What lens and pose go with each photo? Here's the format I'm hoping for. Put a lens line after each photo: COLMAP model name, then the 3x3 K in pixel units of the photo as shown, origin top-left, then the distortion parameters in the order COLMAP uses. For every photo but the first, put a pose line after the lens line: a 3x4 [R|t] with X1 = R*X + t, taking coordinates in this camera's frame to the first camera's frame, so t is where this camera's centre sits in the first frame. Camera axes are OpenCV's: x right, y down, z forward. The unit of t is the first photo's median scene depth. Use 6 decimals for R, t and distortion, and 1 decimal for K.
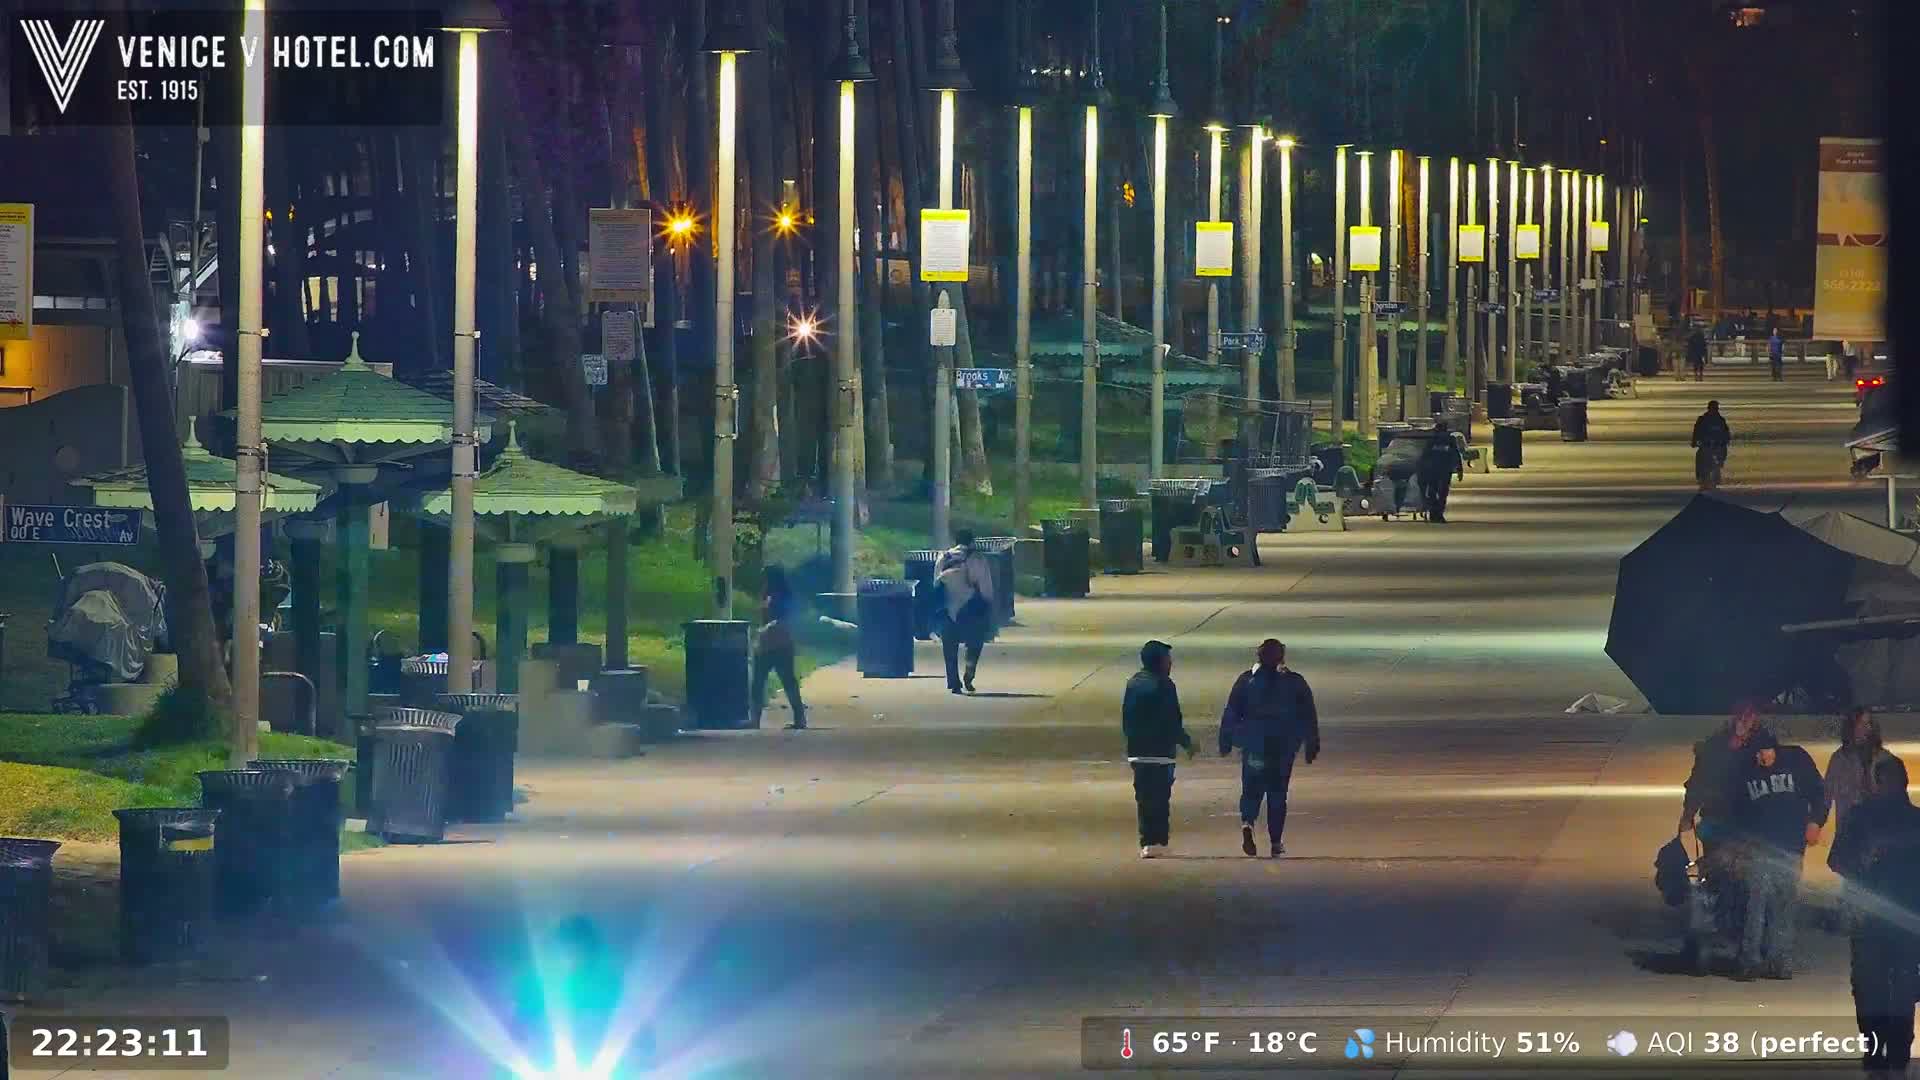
lens RADIAL K [[3026.8, 0, 957.5], [0, 3026.8, 543.3], [0, 0, 1]] dist [0.099790, 0.000000]
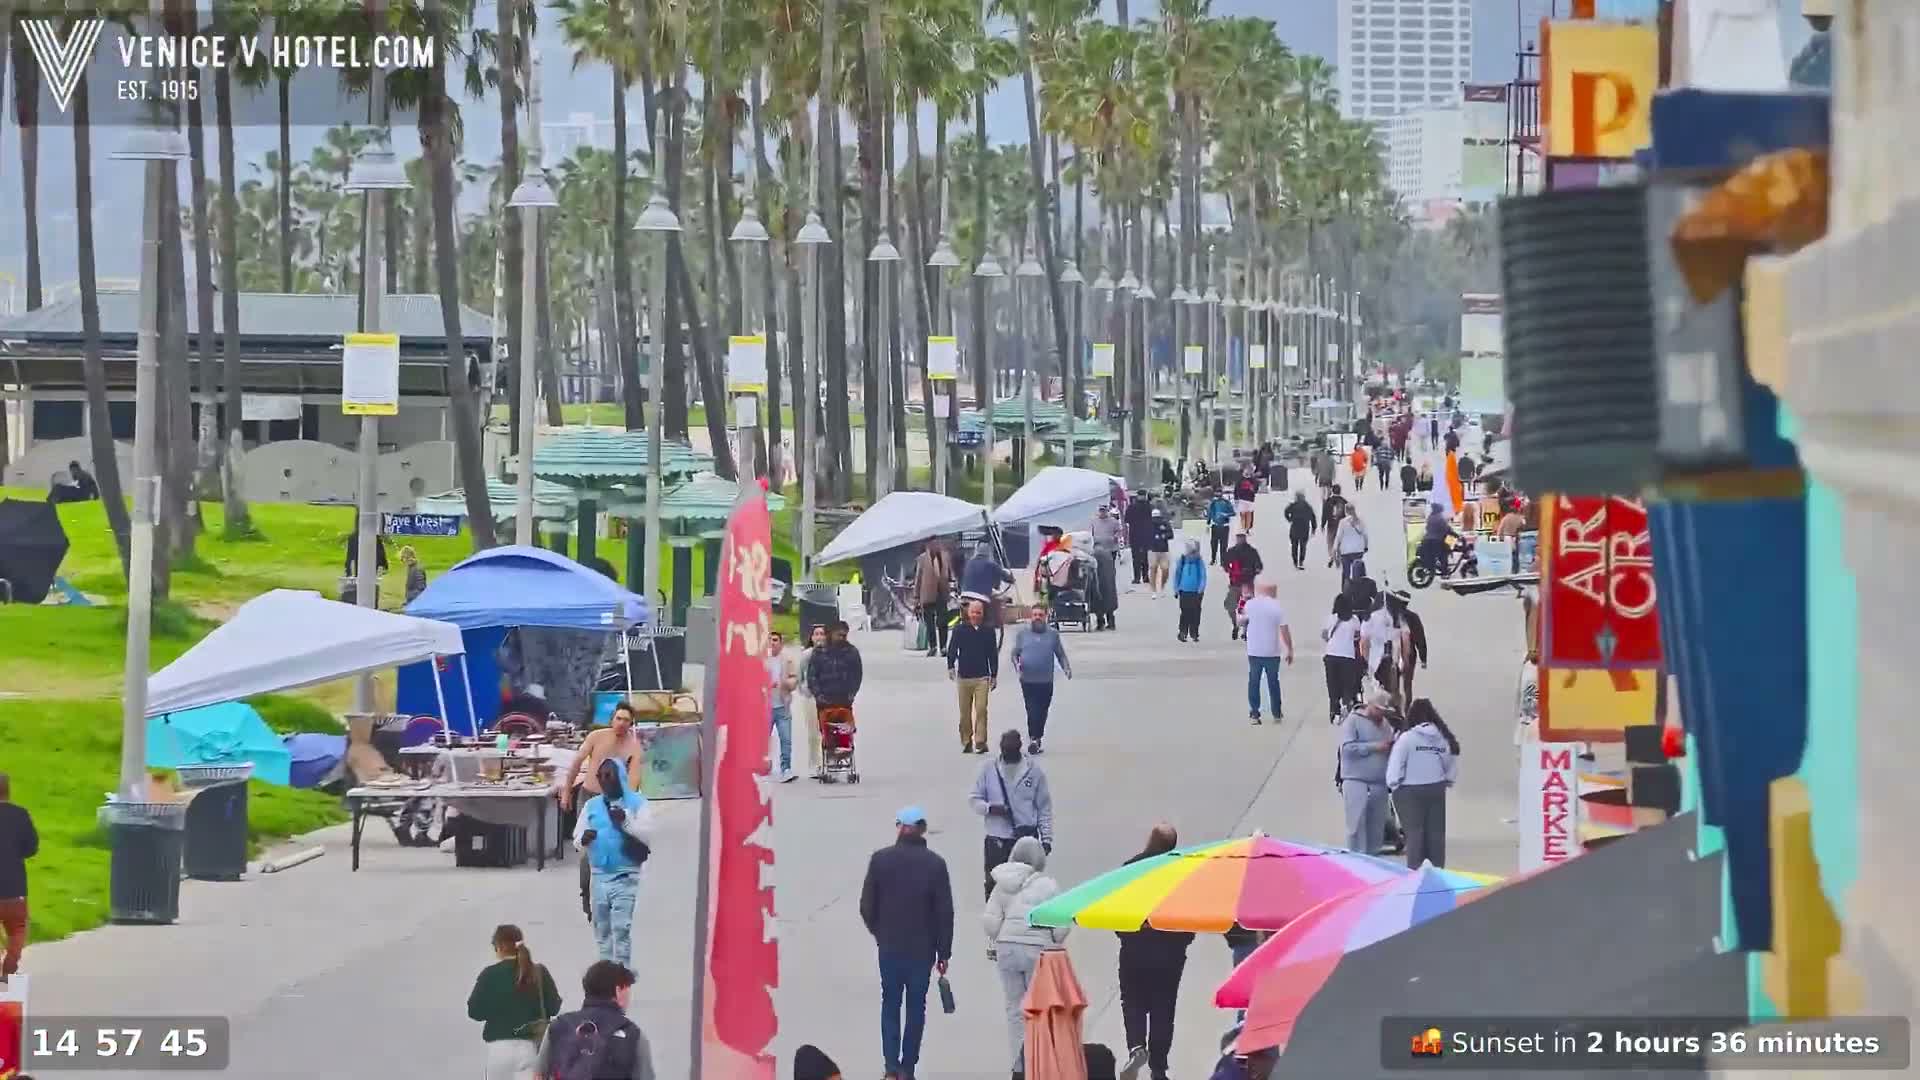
lens RADIAL K [[3026.8, 0, 972.5], [0, 3026.8, 520.2], [0, 0, 1]] dist [0.099790, 0.000000]
pose [[0.999997, 0.000053, -0.002357, 0.016352], [-0.000079, 0.999942, -0.010755, 0.009142], [0.002356, 0.010756, 0.999939, -0.656575]]
